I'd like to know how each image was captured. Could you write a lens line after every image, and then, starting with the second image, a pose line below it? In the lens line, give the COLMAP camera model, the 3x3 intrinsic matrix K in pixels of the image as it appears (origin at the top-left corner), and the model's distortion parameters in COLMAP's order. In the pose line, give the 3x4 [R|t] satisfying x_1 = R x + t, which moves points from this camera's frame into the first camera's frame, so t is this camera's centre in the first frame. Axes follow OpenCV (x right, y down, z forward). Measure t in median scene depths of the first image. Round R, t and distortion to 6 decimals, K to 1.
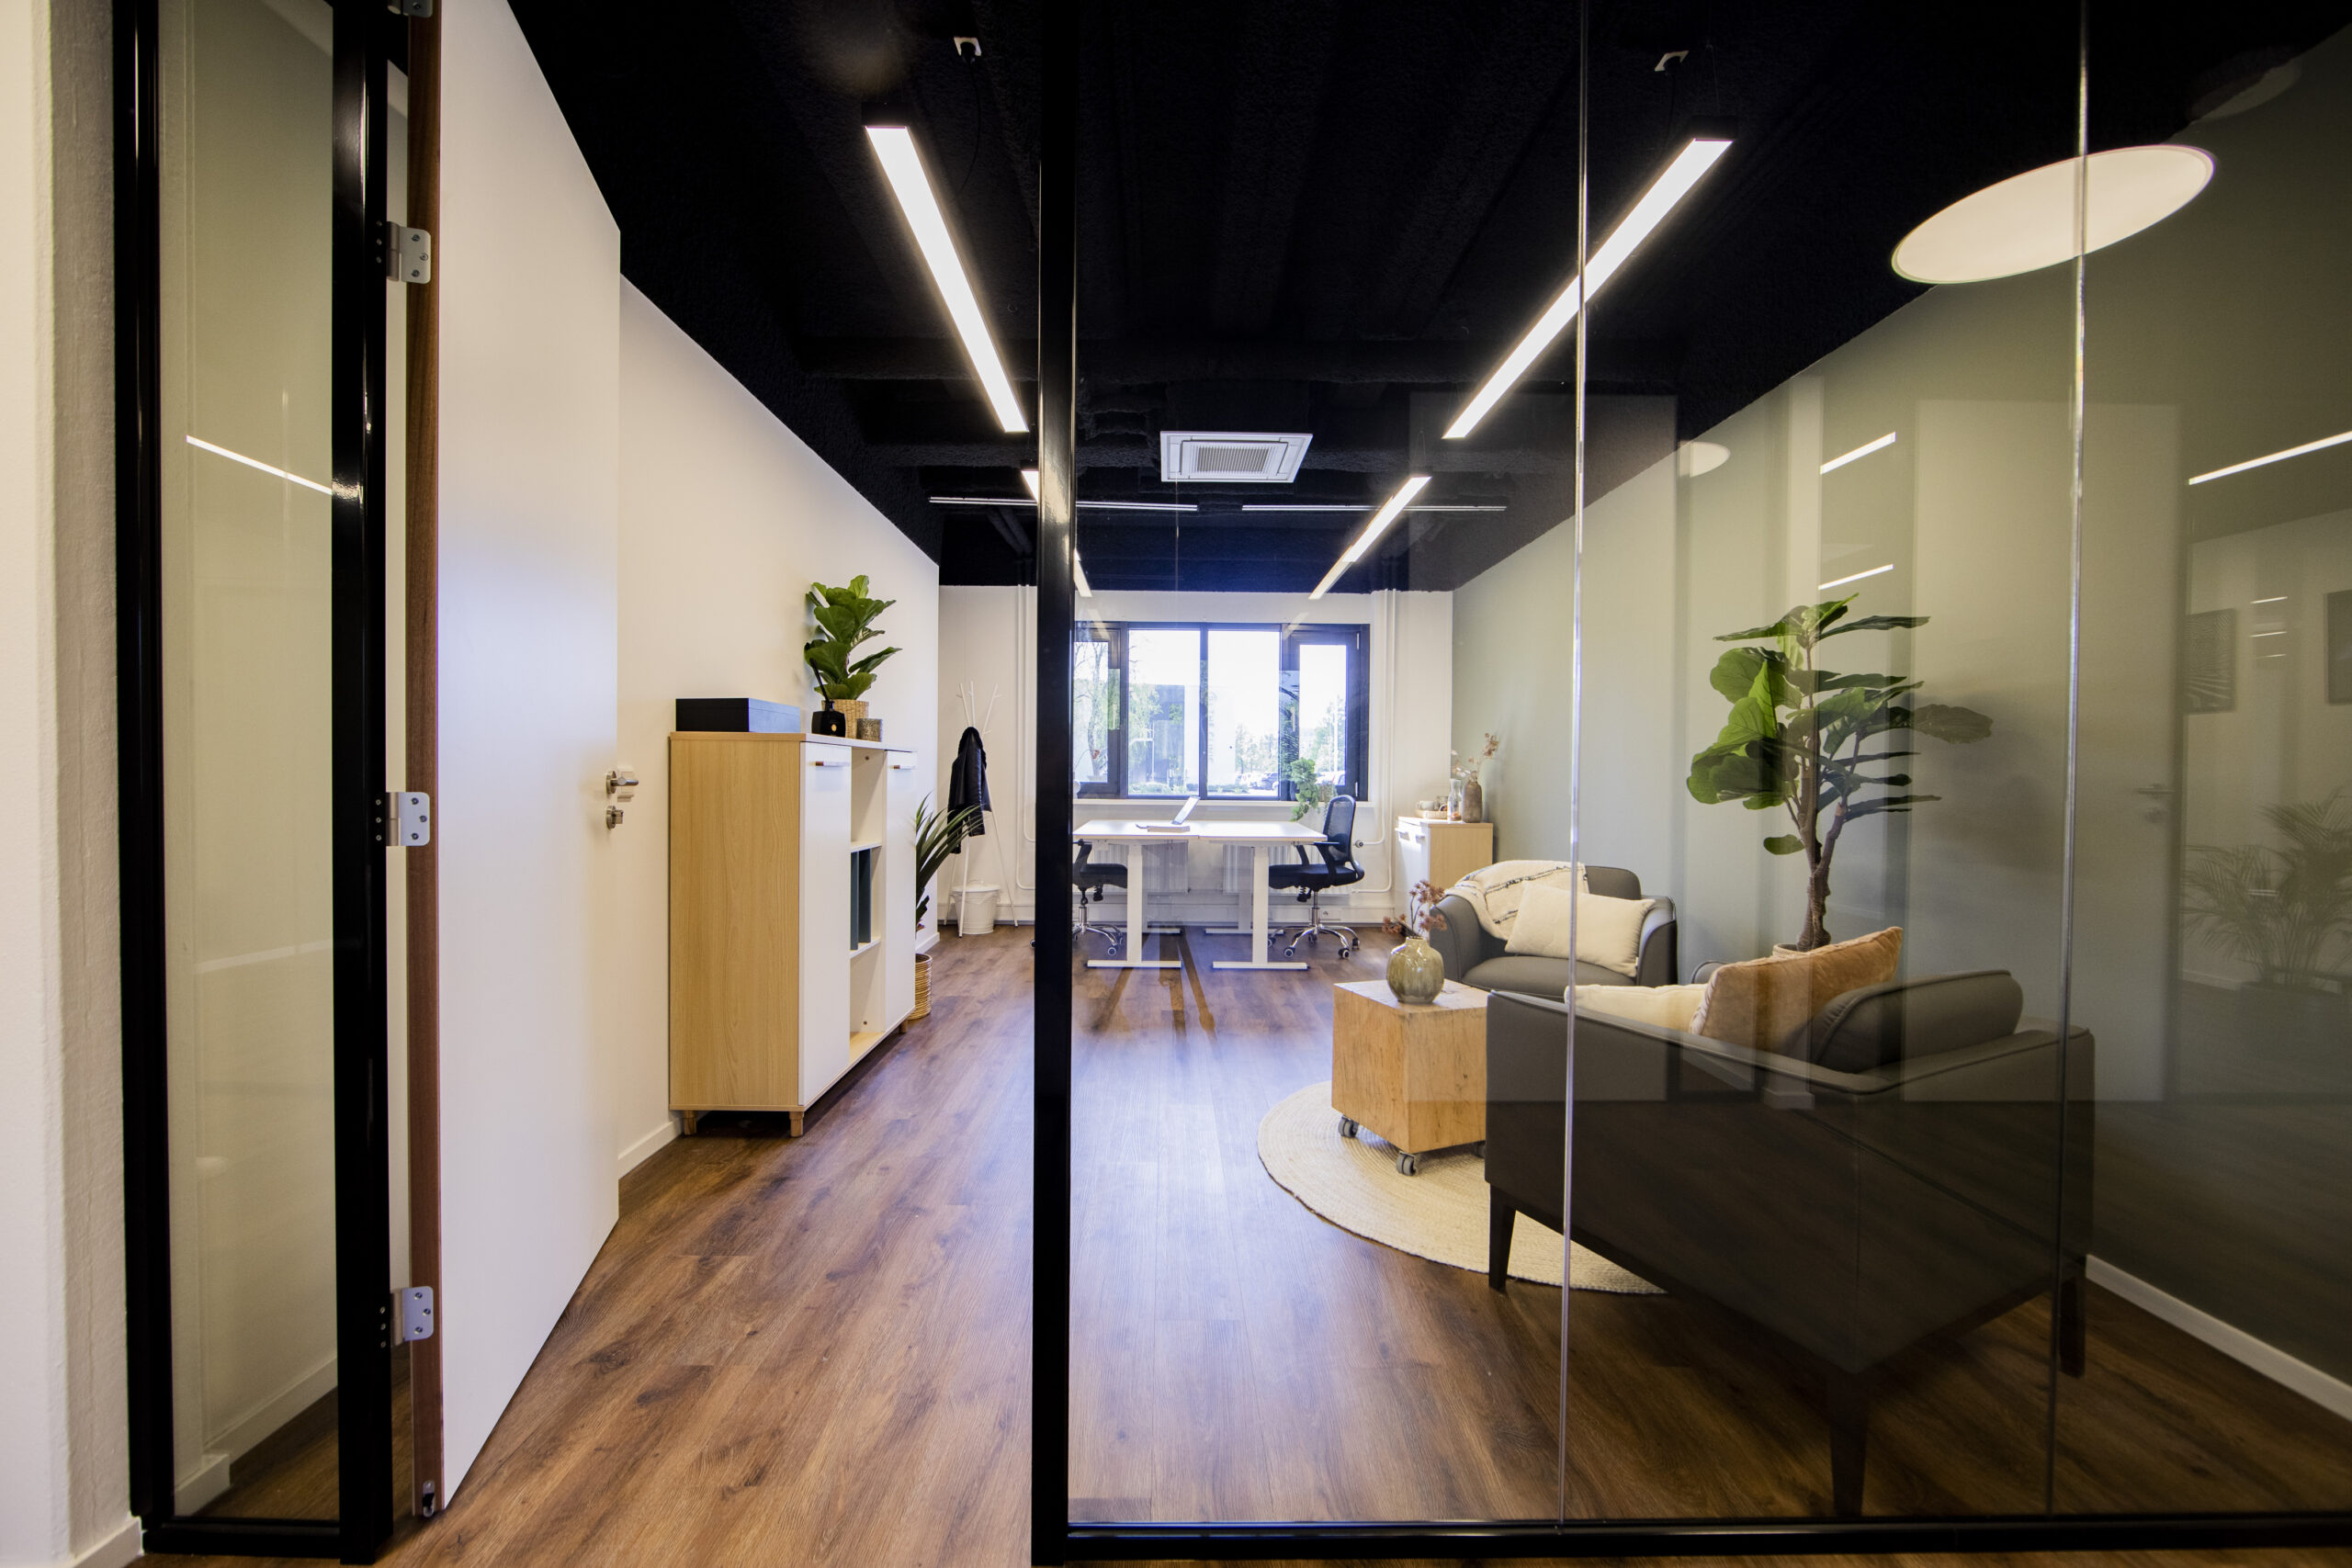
lens RADIAL K [[930.2, 0, 1176.8], [0, 930.2, 796.7], [0, 0, 1]] dist [-0.000794, 0.000003]
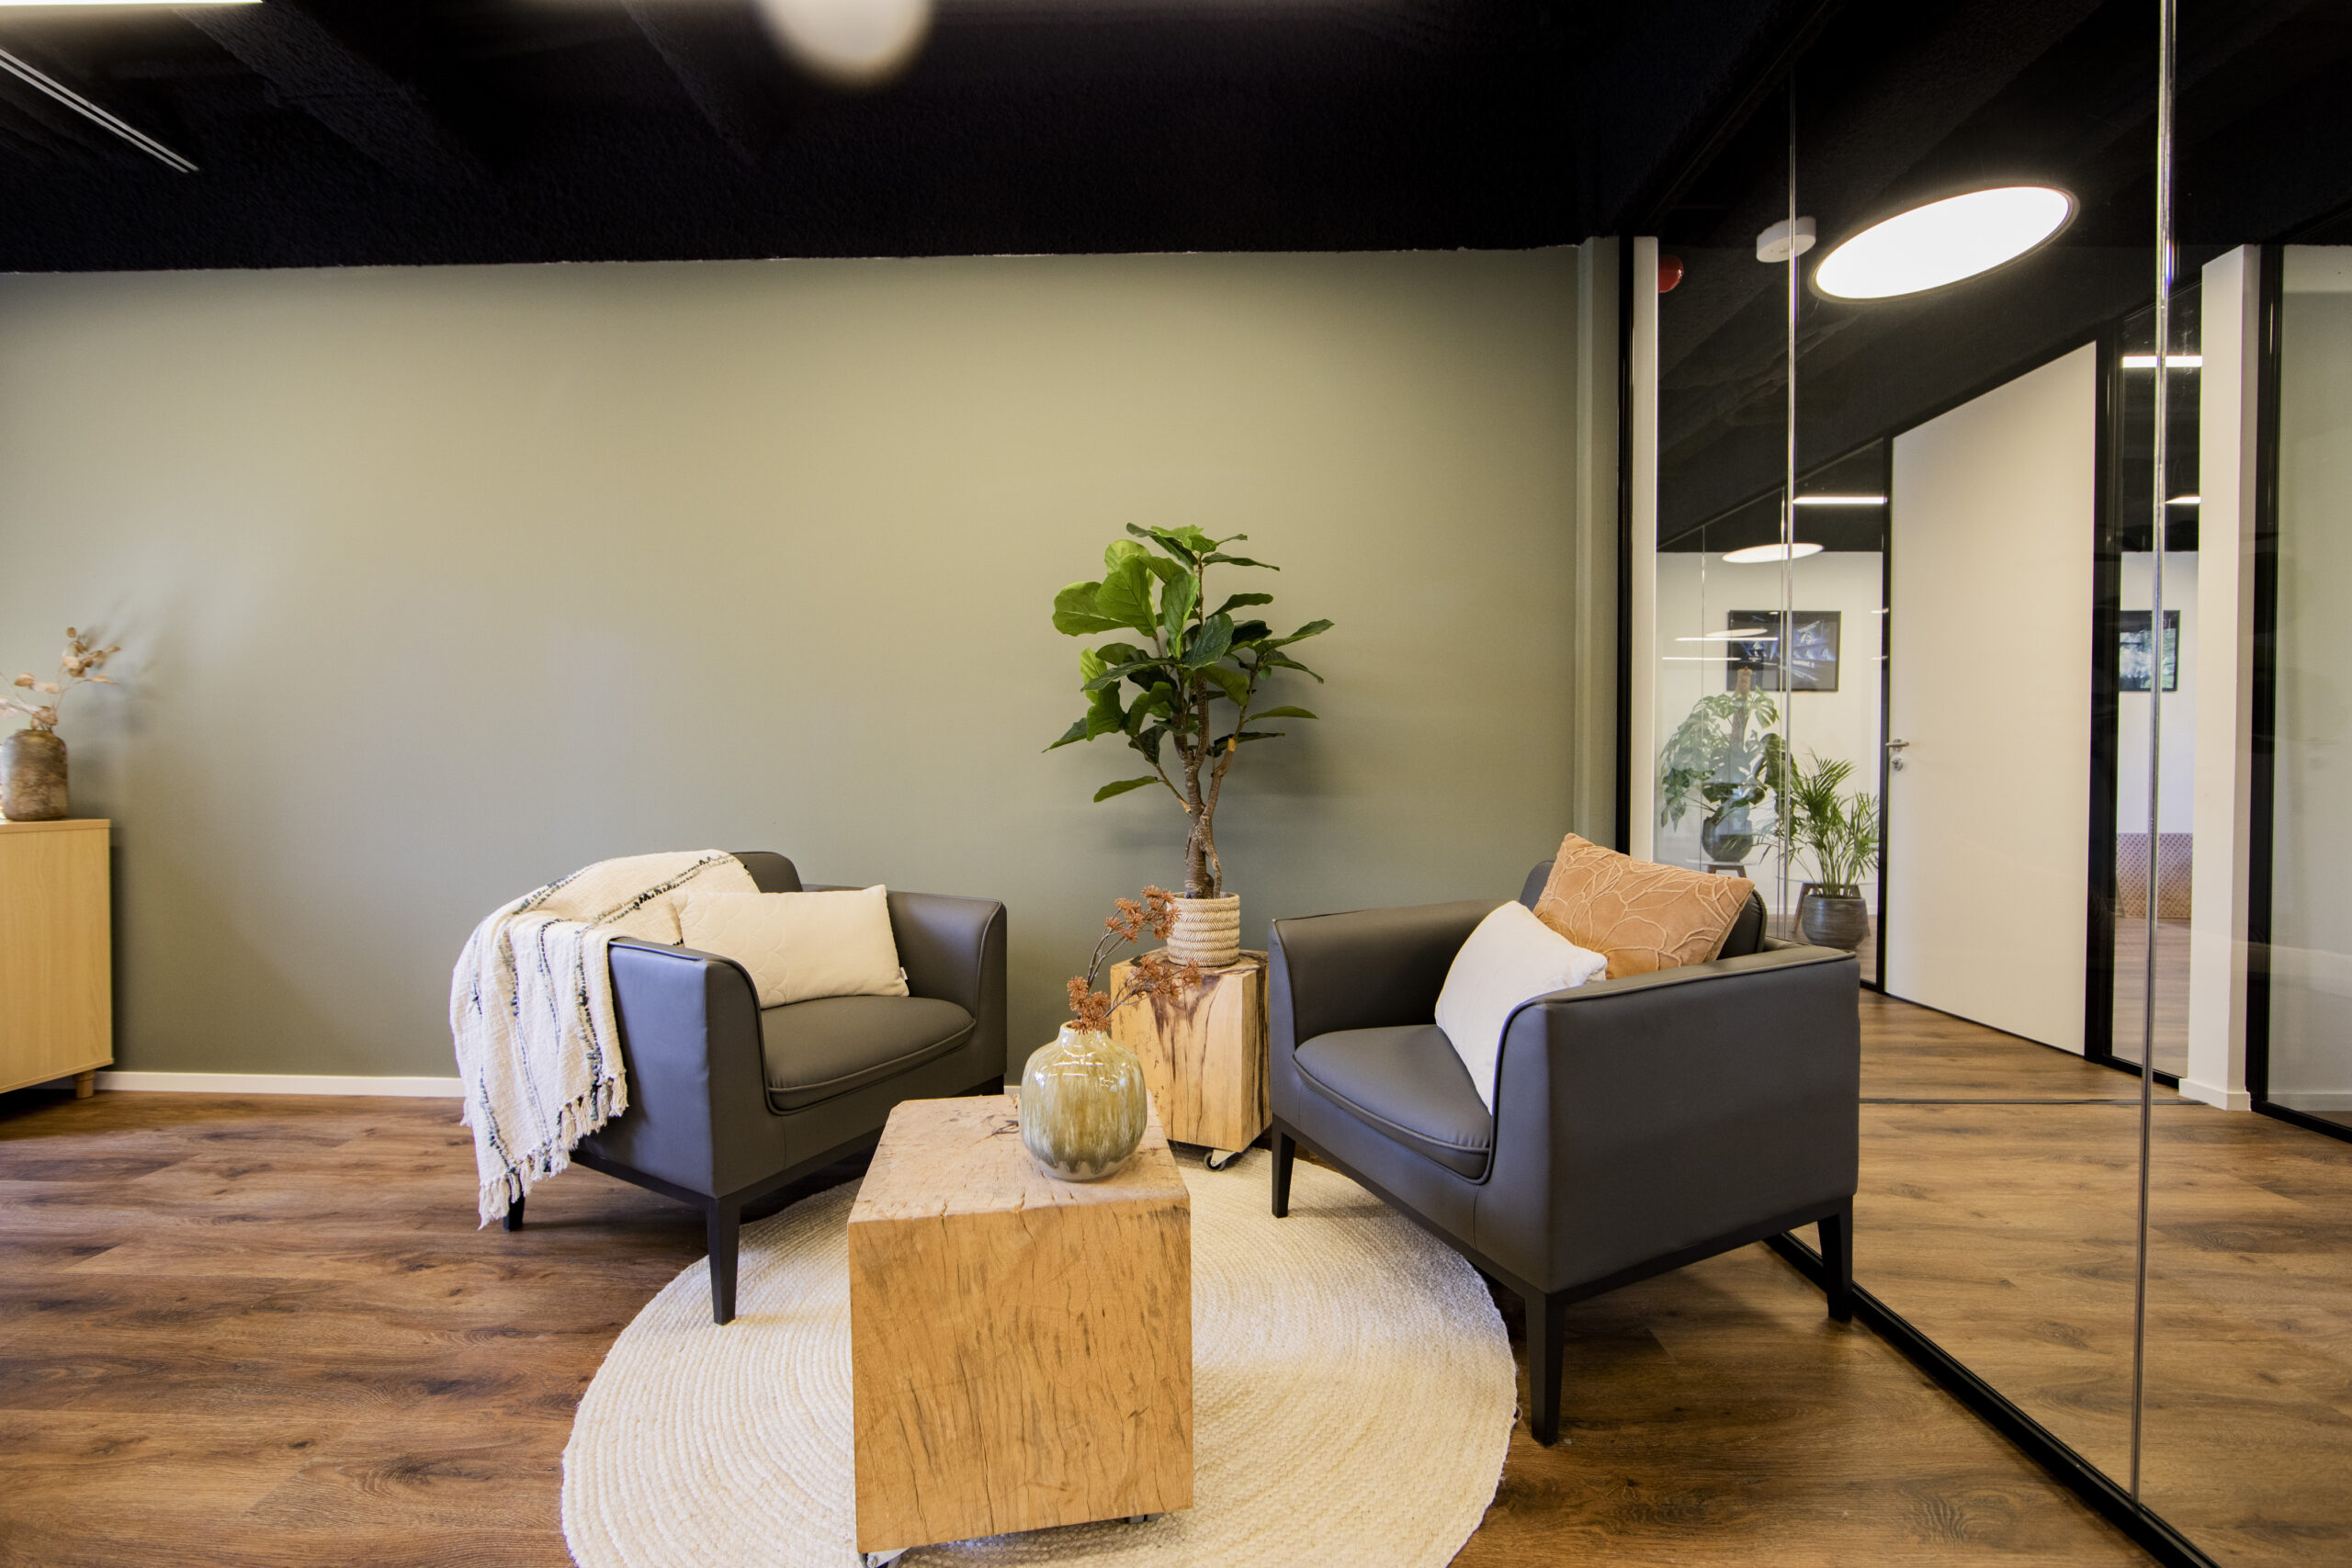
lens RADIAL K [[924.8, 0, 1175.5], [0, 924.8, 792.2], [0, 0, 1]] dist [-0.004248, -0.000129]
pose [[0.045857, -0.026208, 0.998604, -0.103315], [0.023004, 0.999418, 0.025173, 0.015027], [-0.998683, 0.021818, 0.046434, 0.418920]]
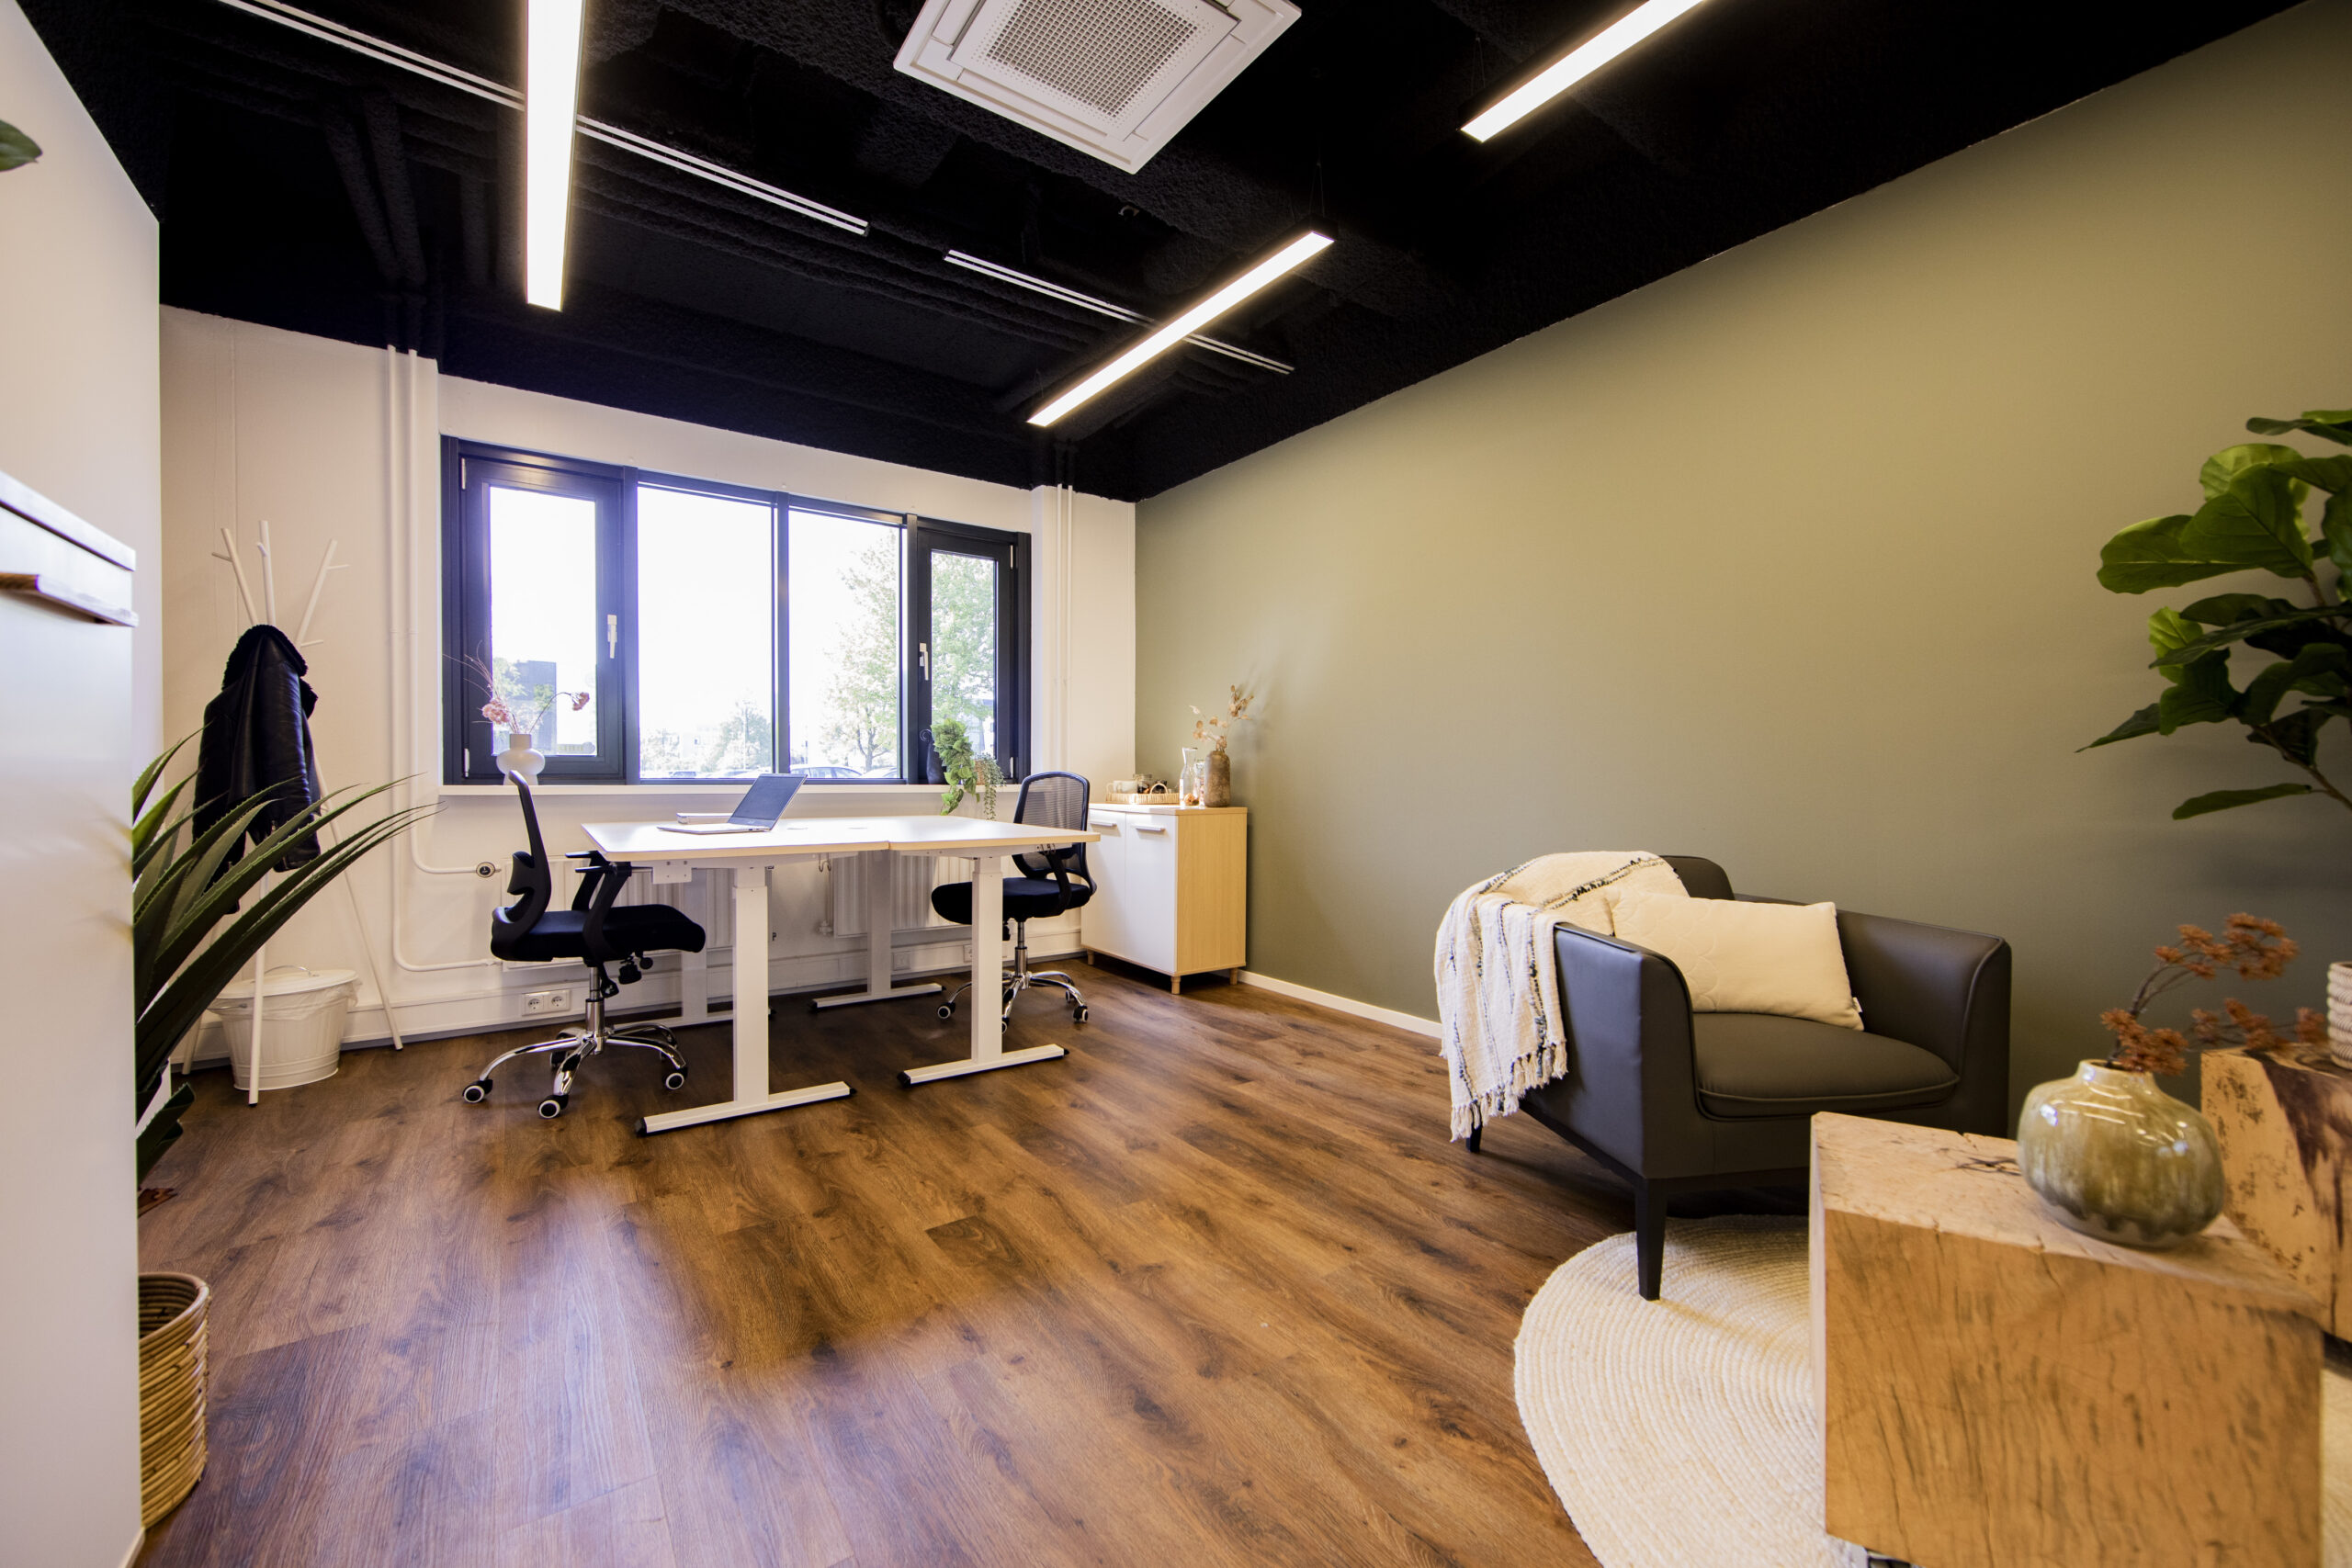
lens RADIAL K [[924.8, 0, 1175.5], [0, 924.8, 792.2], [0, 0, 1]] dist [-0.004248, -0.000129]
pose [[0.819519, -0.017820, 0.572775, -0.126404], [0.020067, 0.999796, 0.002394, 0.013376], [-0.572701, 0.009532, 0.819709, 0.415248]]
